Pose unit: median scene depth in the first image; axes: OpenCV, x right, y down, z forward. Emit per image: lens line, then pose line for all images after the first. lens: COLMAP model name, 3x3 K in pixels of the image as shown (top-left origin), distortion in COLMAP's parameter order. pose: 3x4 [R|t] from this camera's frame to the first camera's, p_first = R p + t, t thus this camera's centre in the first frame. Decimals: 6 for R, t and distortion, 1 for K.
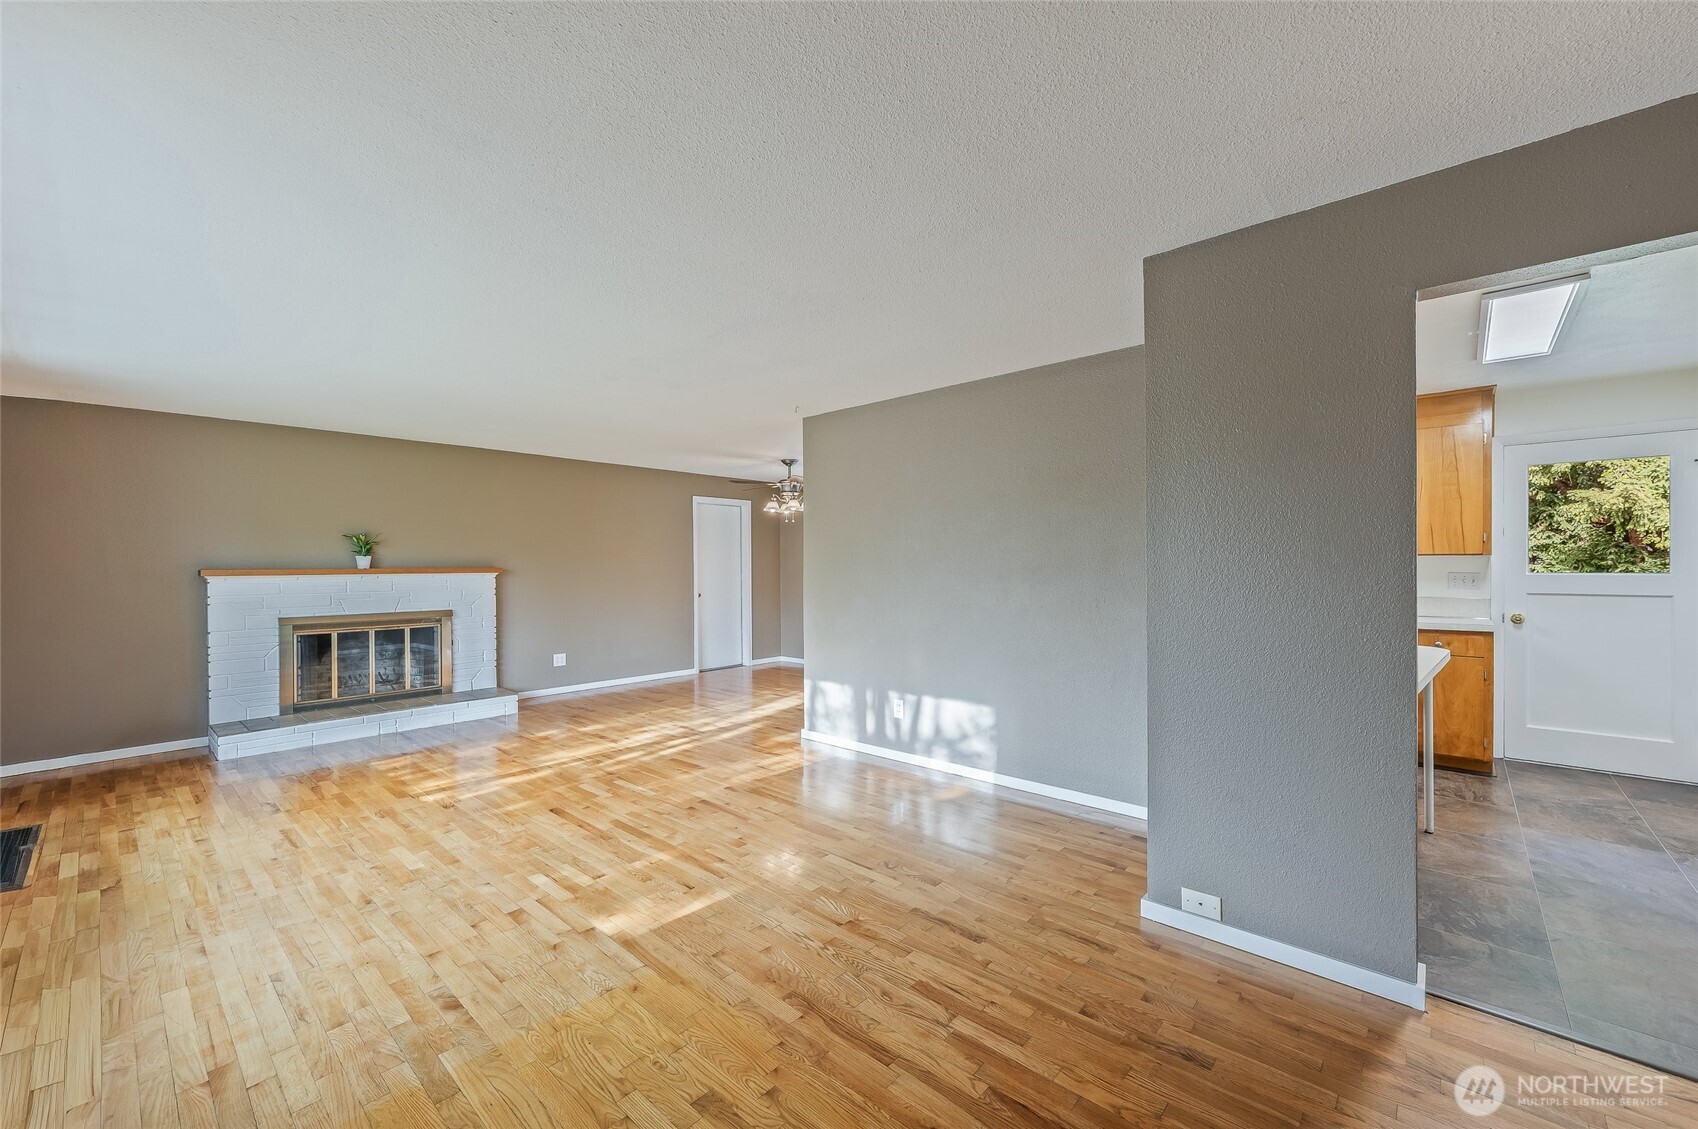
lens RADIAL K [[679.9, 0, 845.7], [0, 679.9, 570.4], [0, 0, 1]] dist [0.000057, -0.000091]
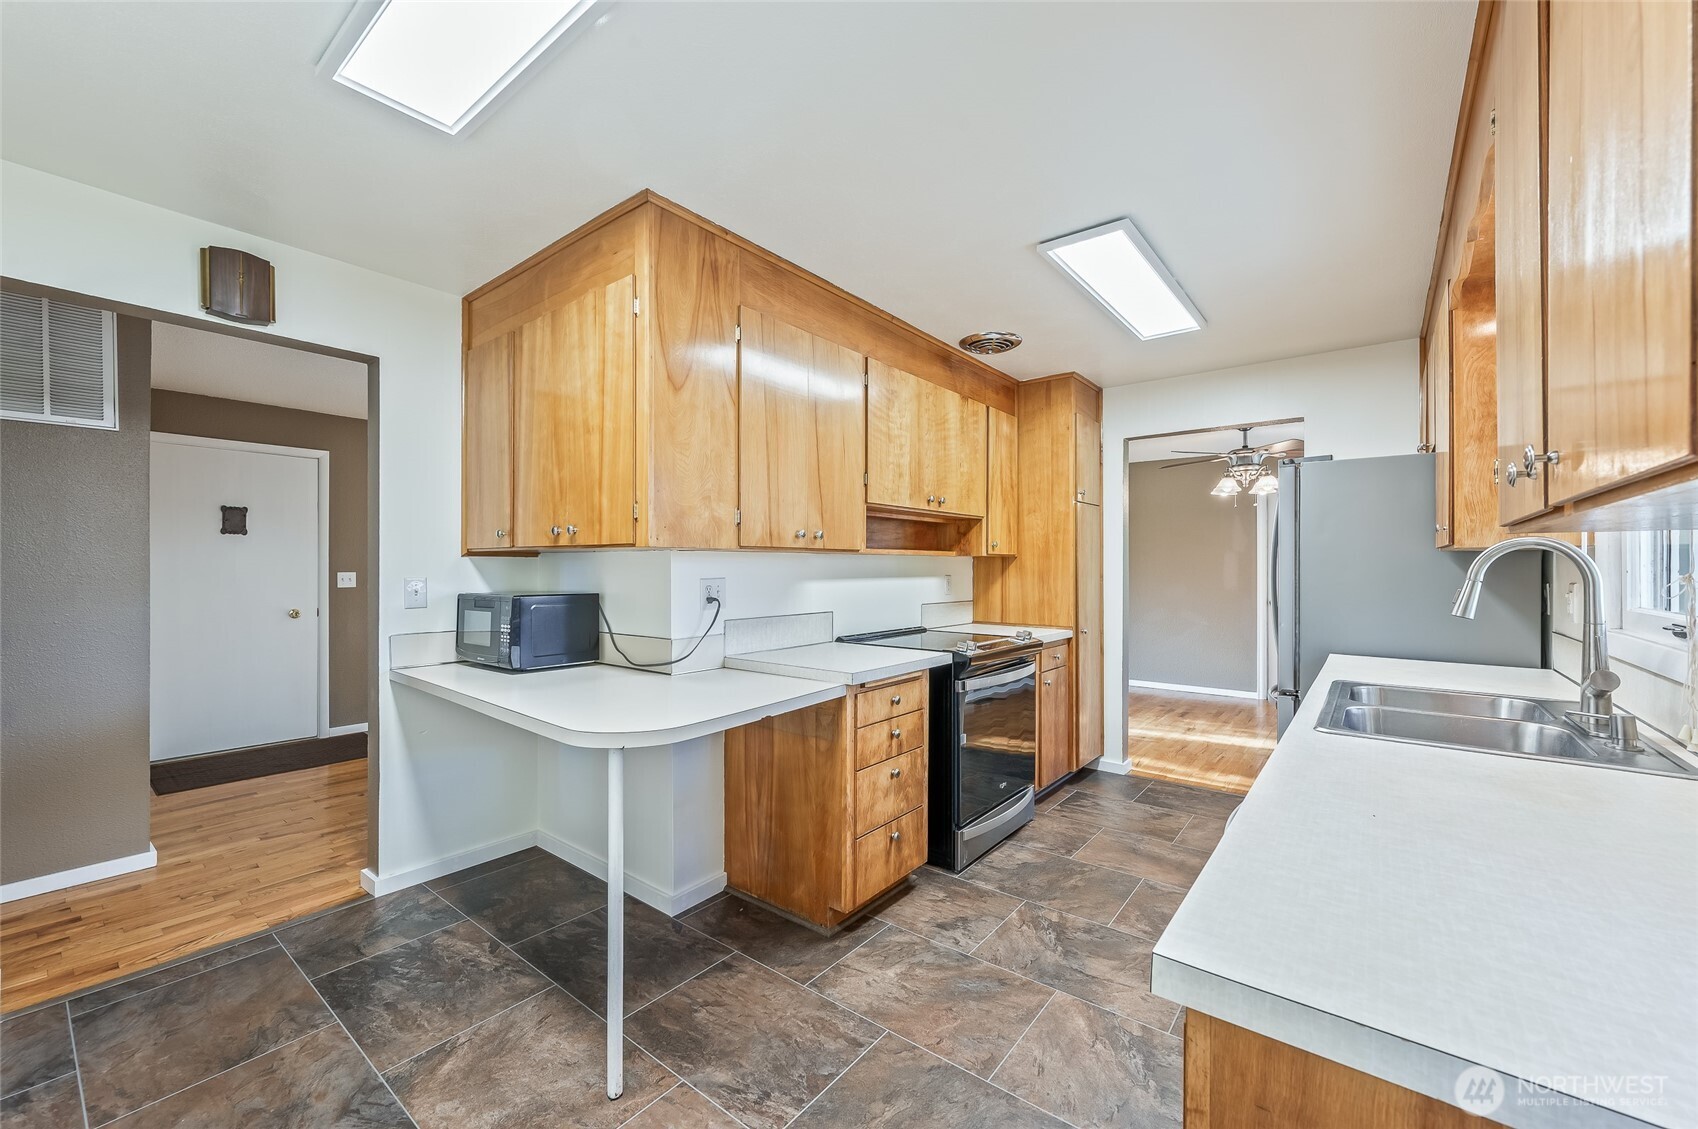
lens RADIAL K [[676.6, 0, 837.0], [0, 676.6, 569.6], [0, 0, 1]] dist [0.002724, 0.000141]
pose [[0.051341, 0.009215, -0.998639, 1.006314], [-0.011070, 0.999901, 0.008657, -0.006440], [0.998620, 0.010610, 0.051438, 0.837816]]
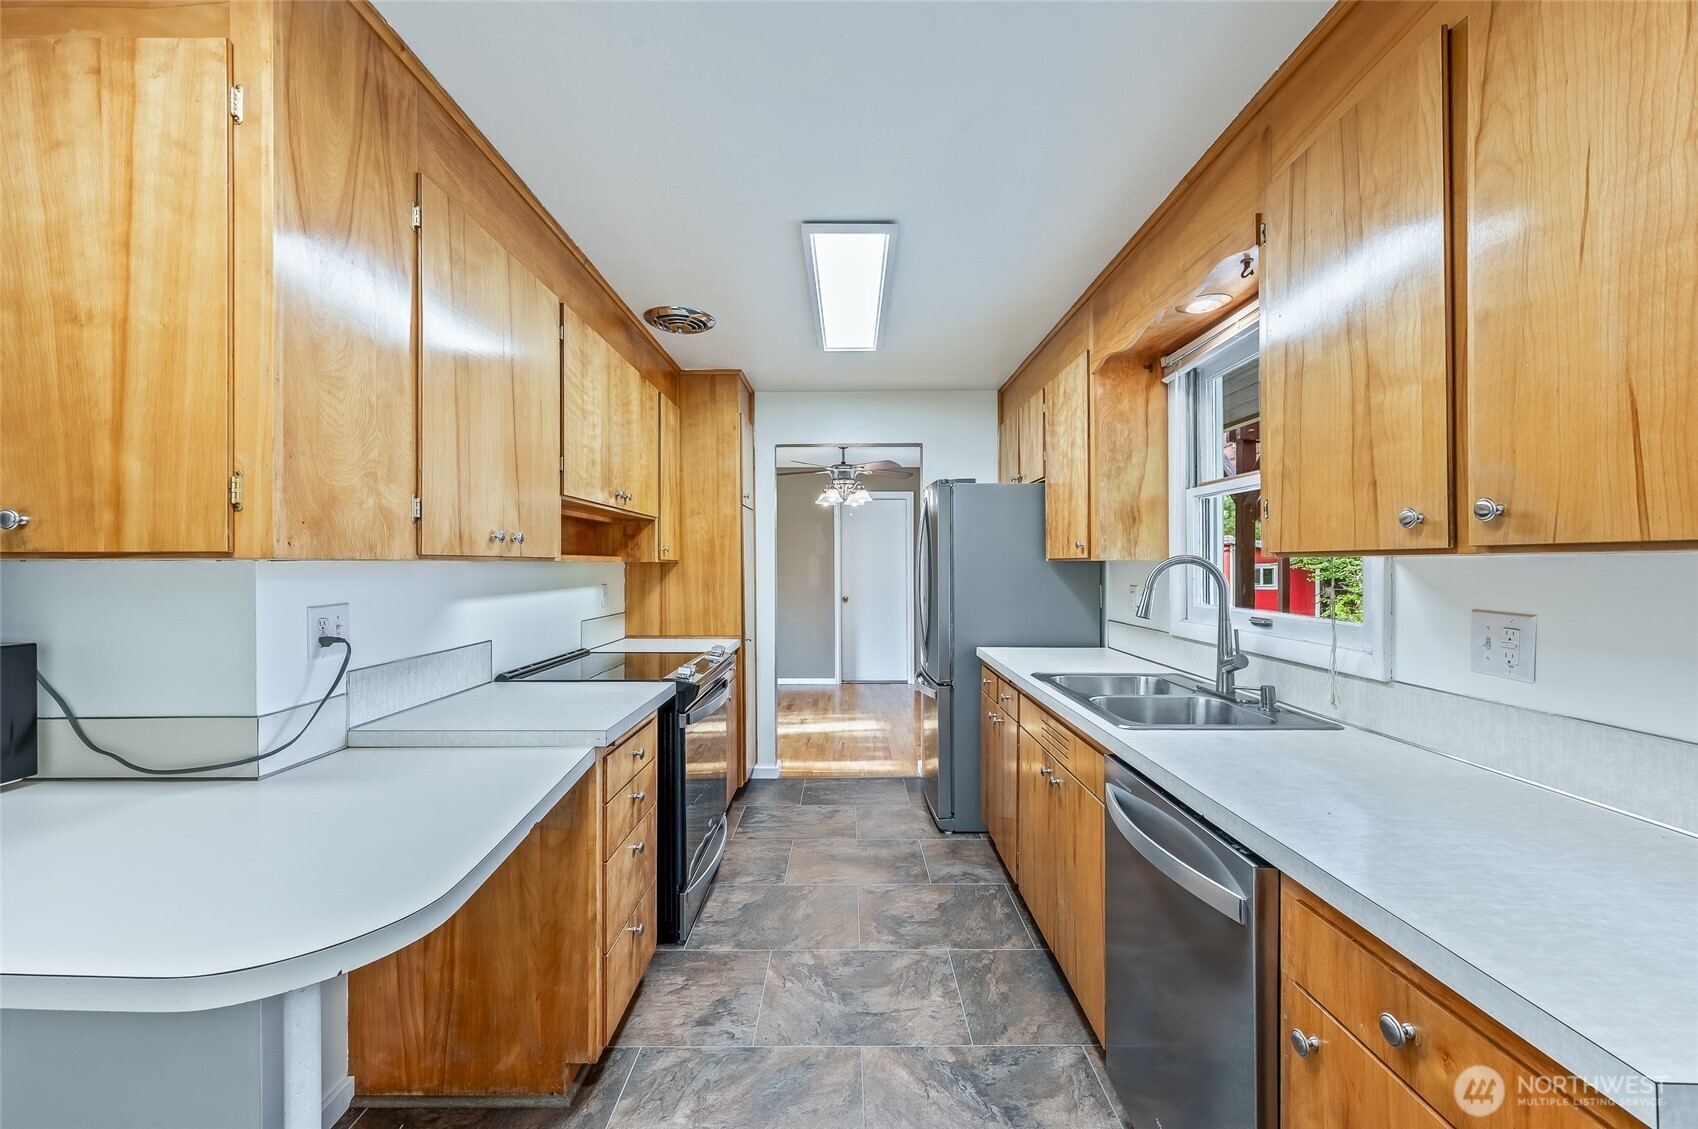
lens RADIAL K [[680.4, 0, 843.9], [0, 680.4, 564.1], [0, 0, 1]] dist [0.000417, 0.000016]
pose [[0.663106, 0.003358, -0.748518, 0.863468], [-0.008050, 0.999964, -0.002646, -0.015687], [0.748482, 0.007780, 0.663110, 0.723913]]
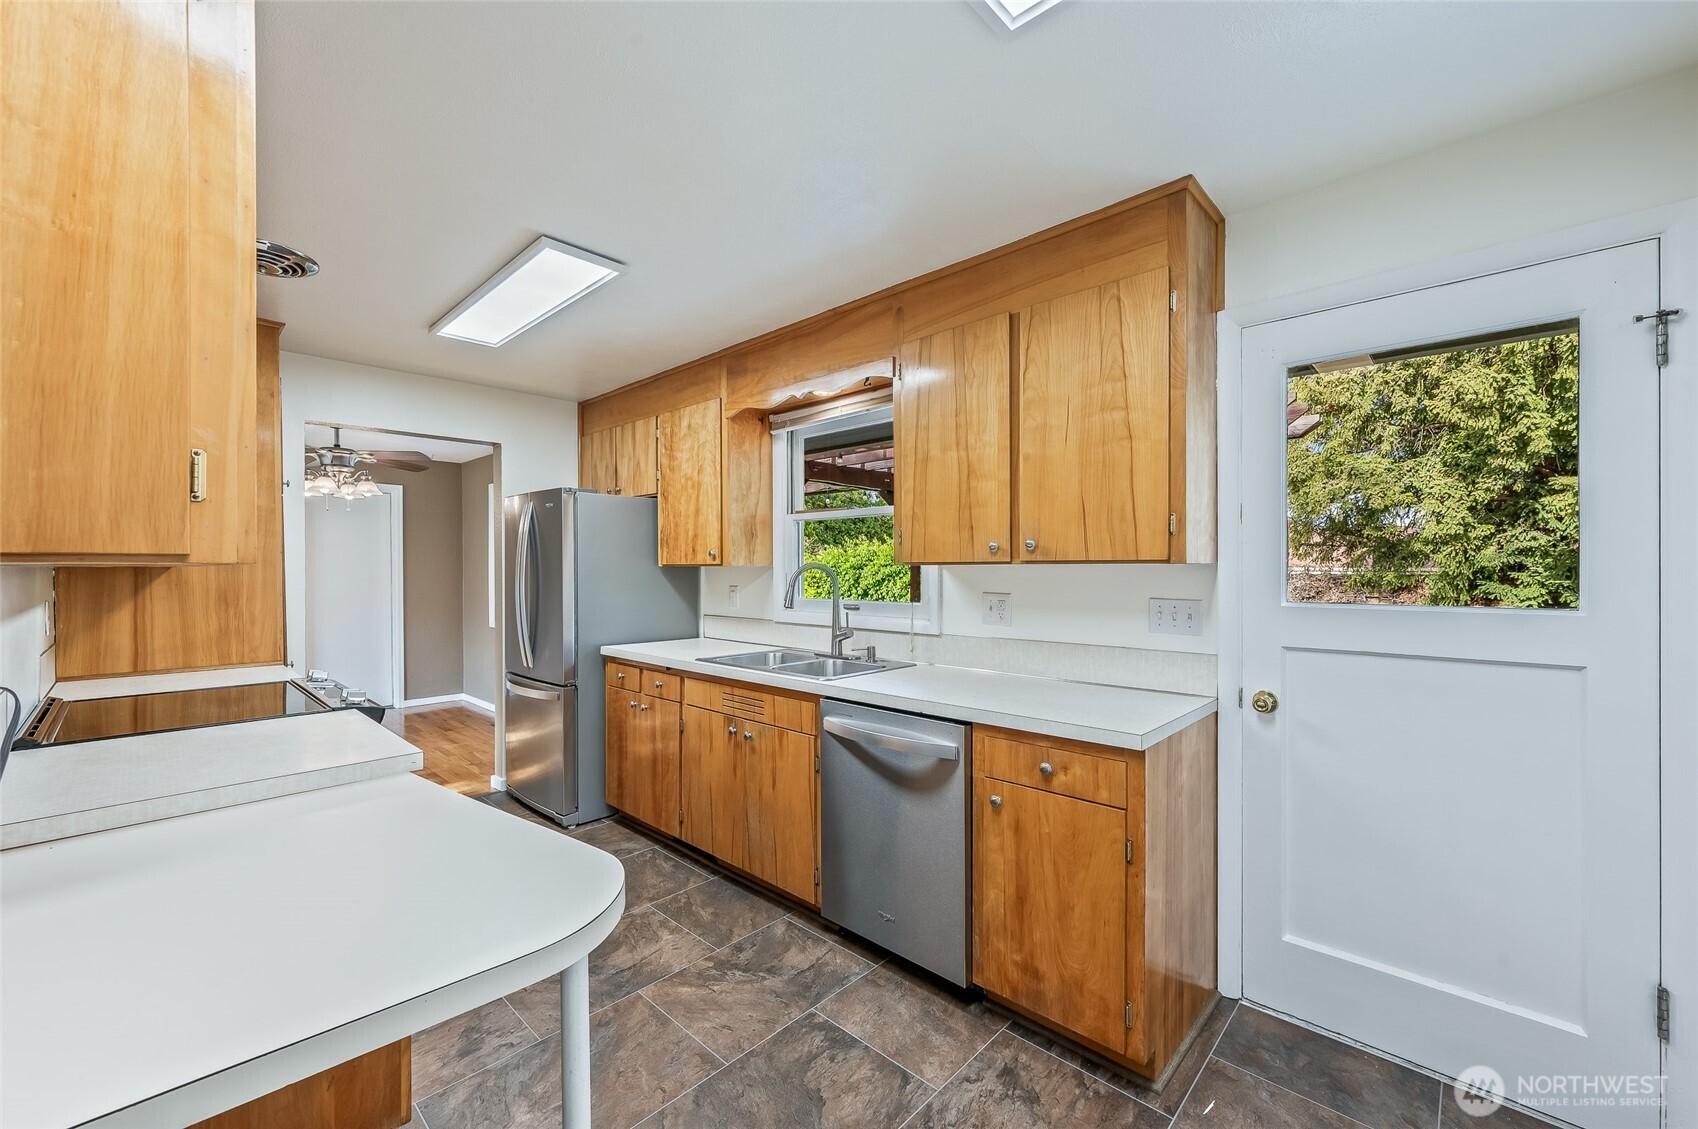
lens RADIAL K [[678.7, 0, 855.2], [0, 678.7, 570.8], [0, 0, 1]] dist [-0.000903, 0.000065]
pose [[0.999792, 0.002738, -0.020210, 0.718714], [-0.002831, 0.999986, -0.004565, -0.014299], [0.020197, 0.004621, 0.999785, 0.534552]]
